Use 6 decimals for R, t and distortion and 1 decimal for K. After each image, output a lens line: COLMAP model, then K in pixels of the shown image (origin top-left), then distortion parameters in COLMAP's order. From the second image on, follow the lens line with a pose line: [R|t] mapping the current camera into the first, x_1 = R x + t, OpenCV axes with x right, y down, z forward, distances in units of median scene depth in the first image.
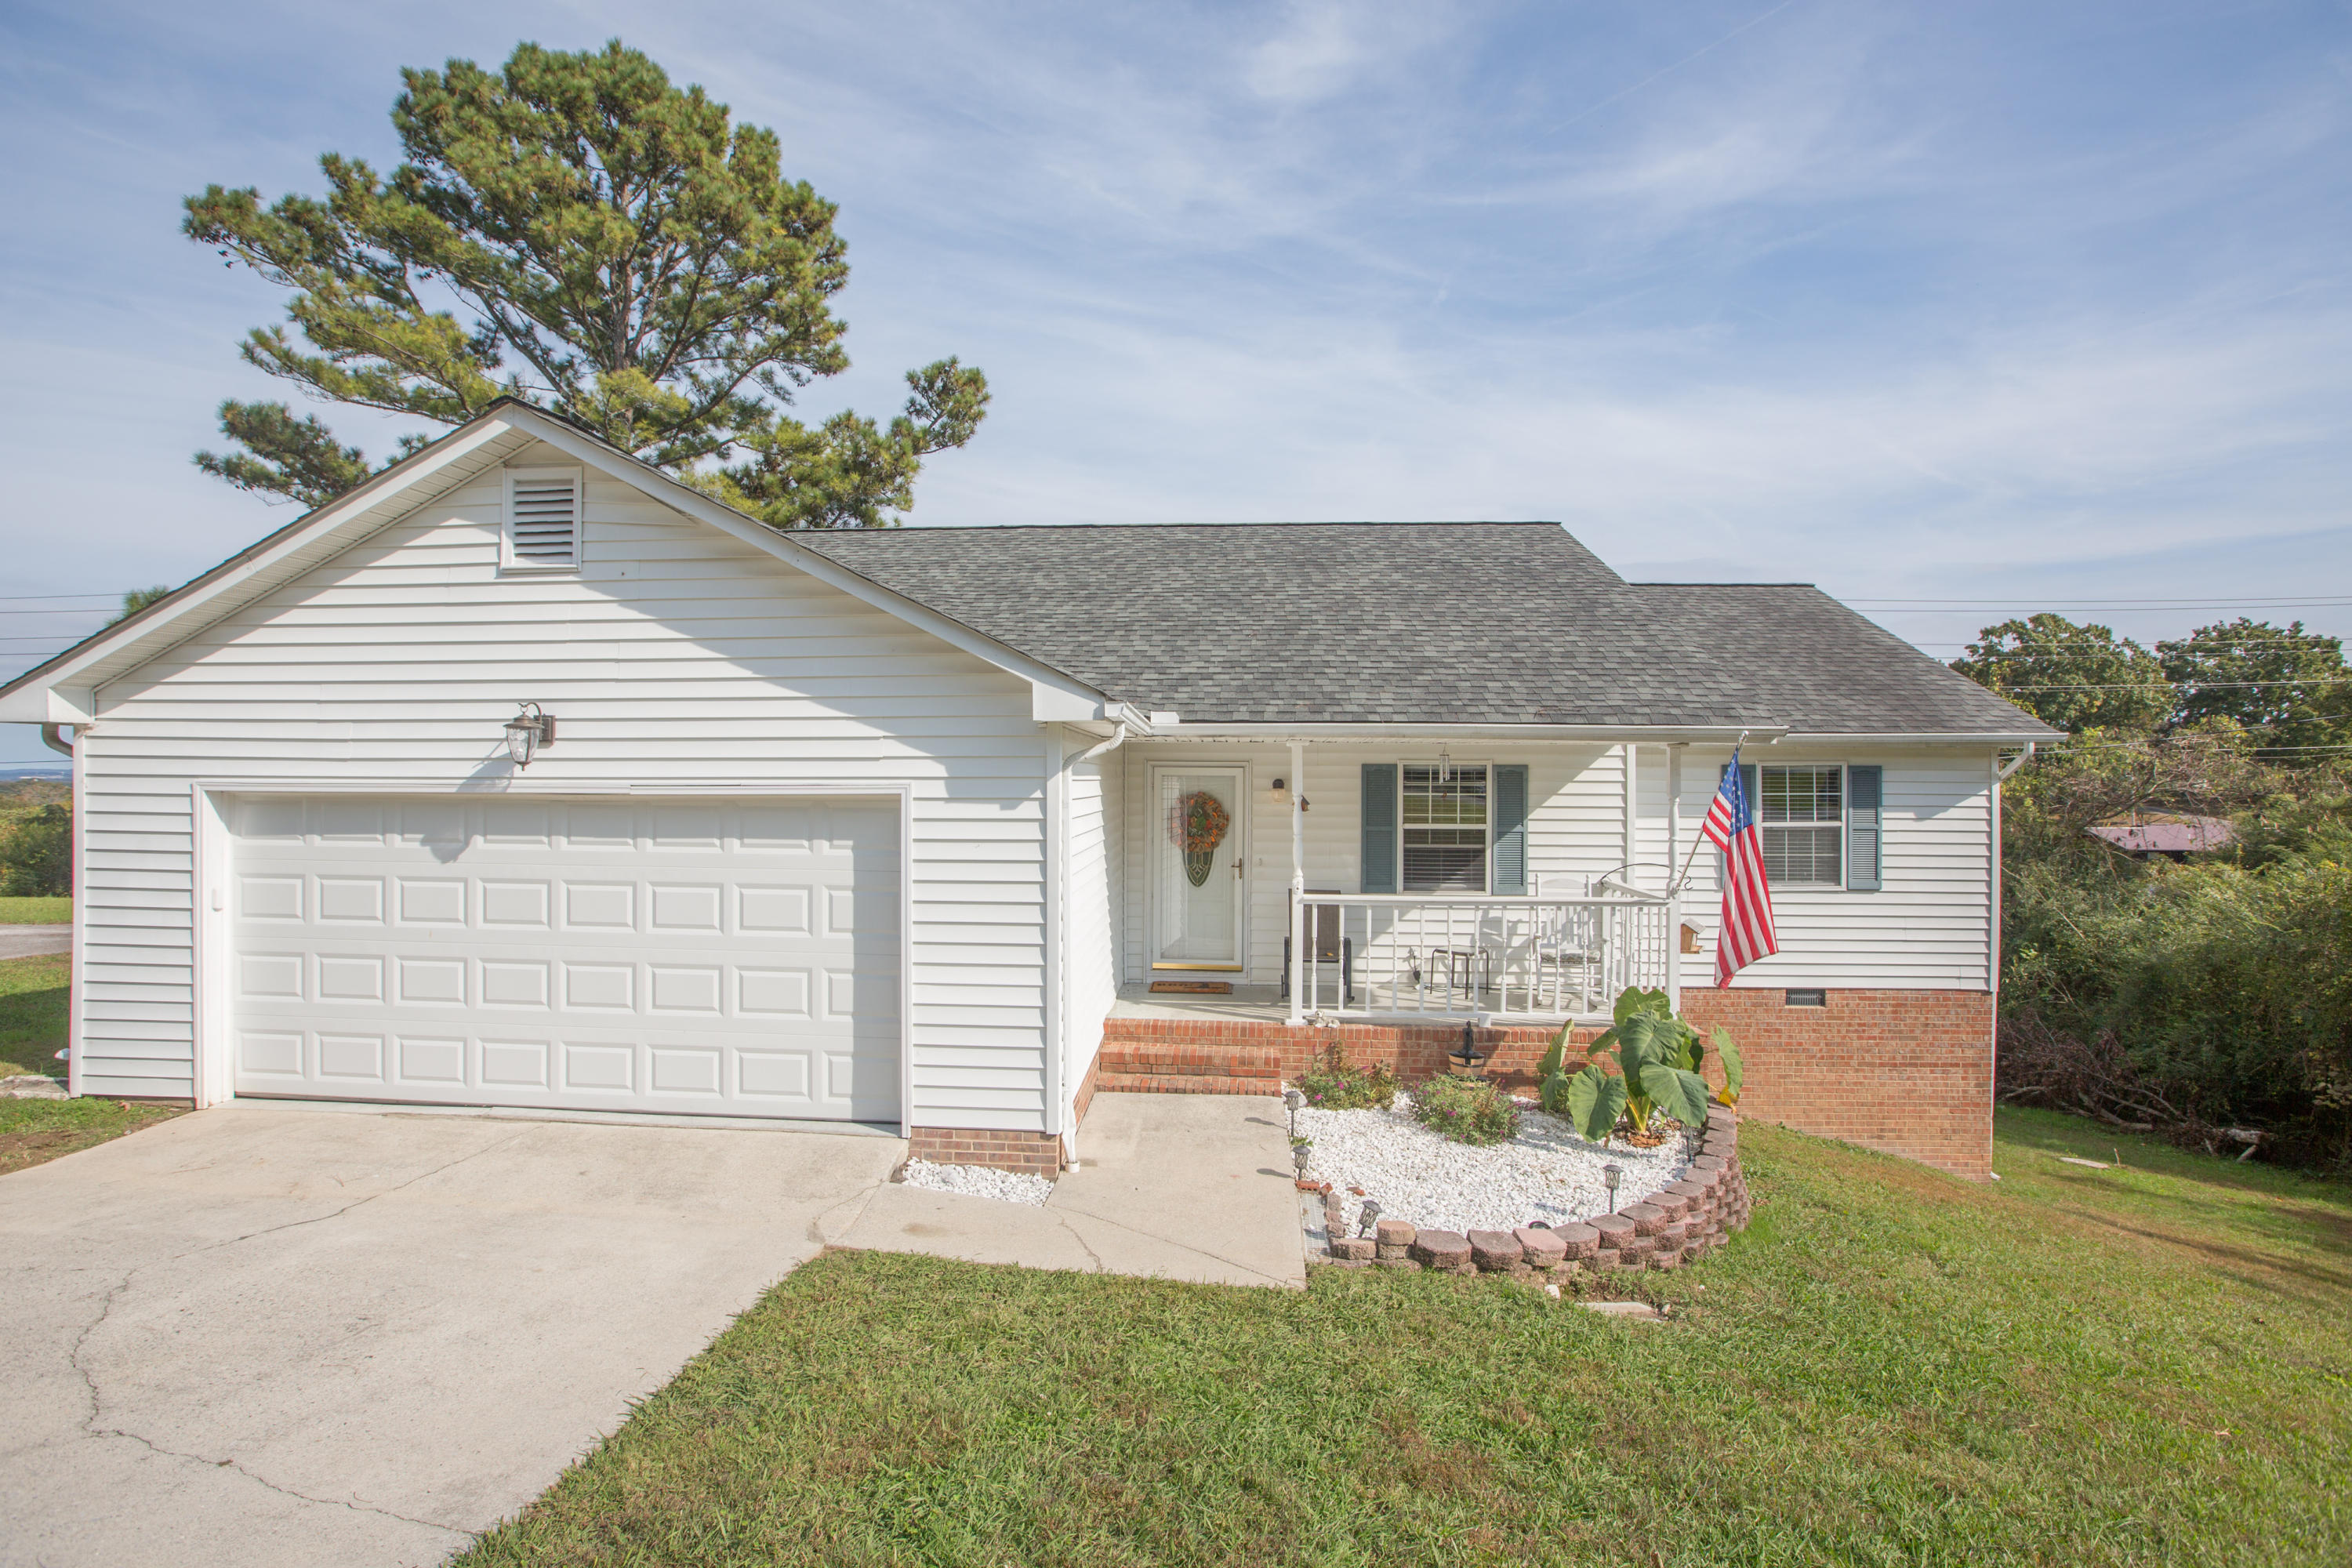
lens RADIAL K [[1064.2, 0, 1176.0], [0, 1064.2, 784.0], [0, 0, 1]] dist [-0.050373, 0.014698]
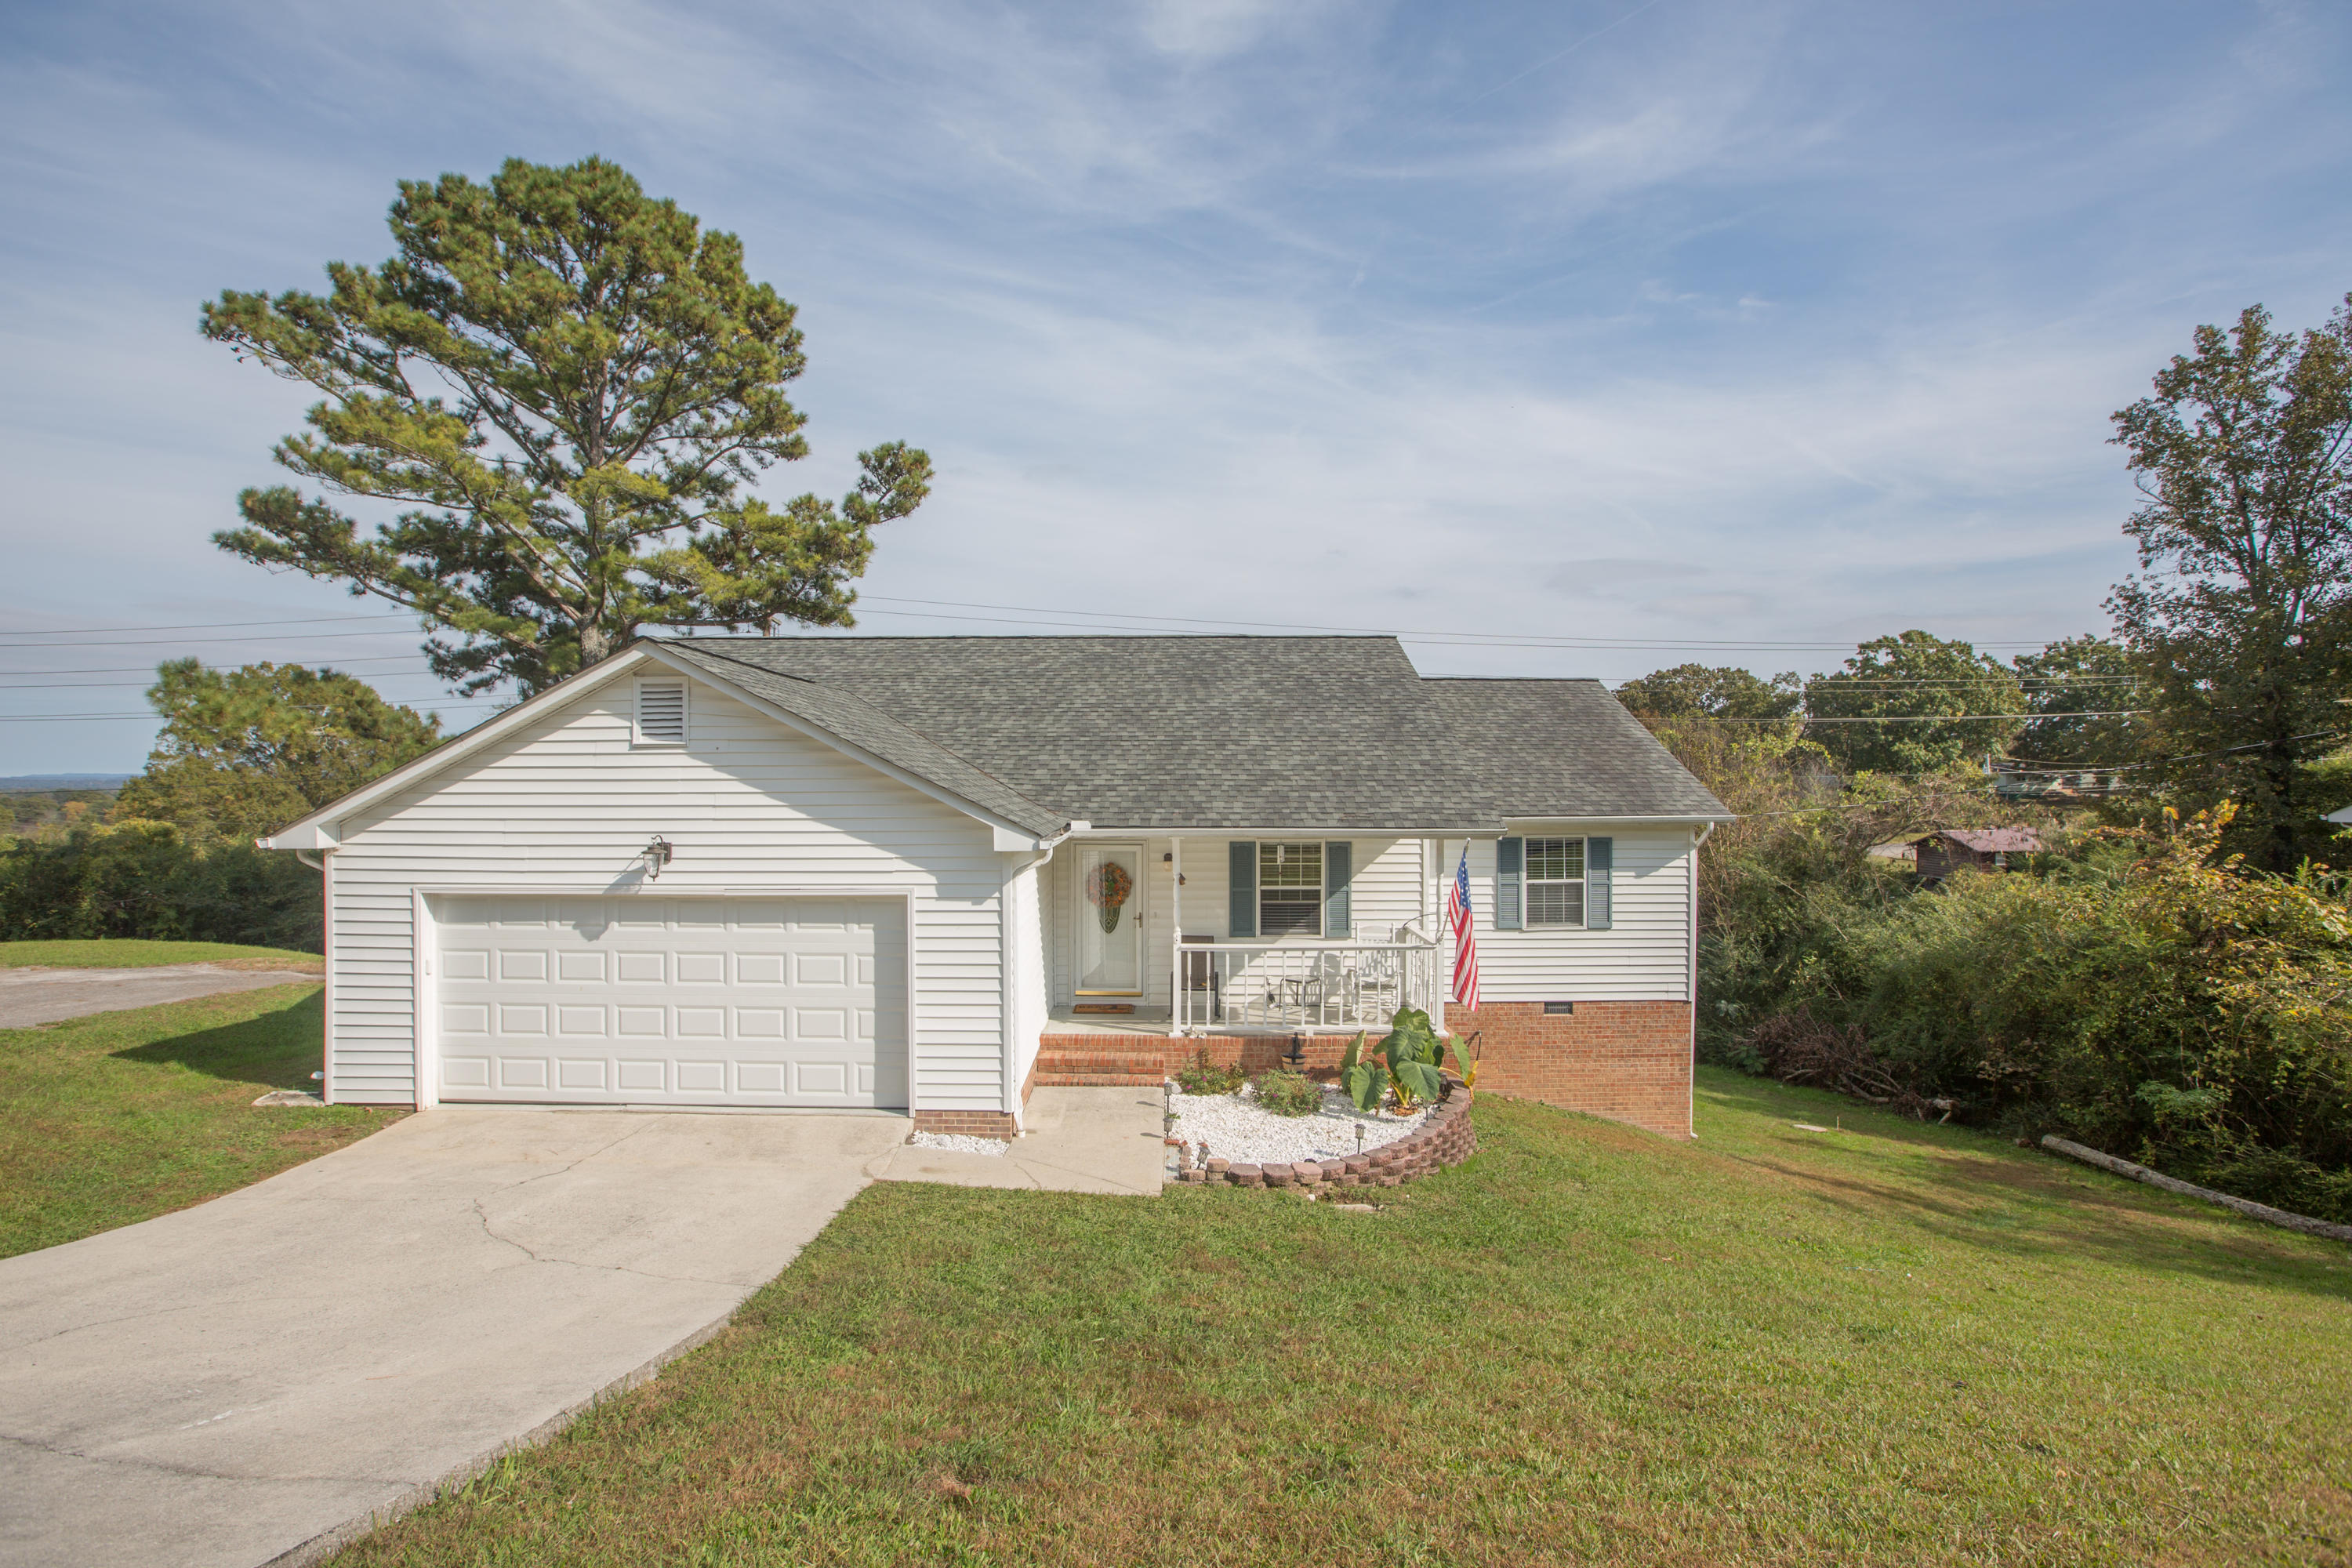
lens RADIAL K [[1057.9, 0, 1176.0], [0, 1057.9, 784.0], [0, 0, 1]] dist [-0.059862, 0.022218]
pose [[0.997908, -0.004899, 0.064463, 0.019561], [0.005020, 0.999986, -0.001710, -0.088369], [-0.064454, 0.002030, 0.997919, -0.332237]]
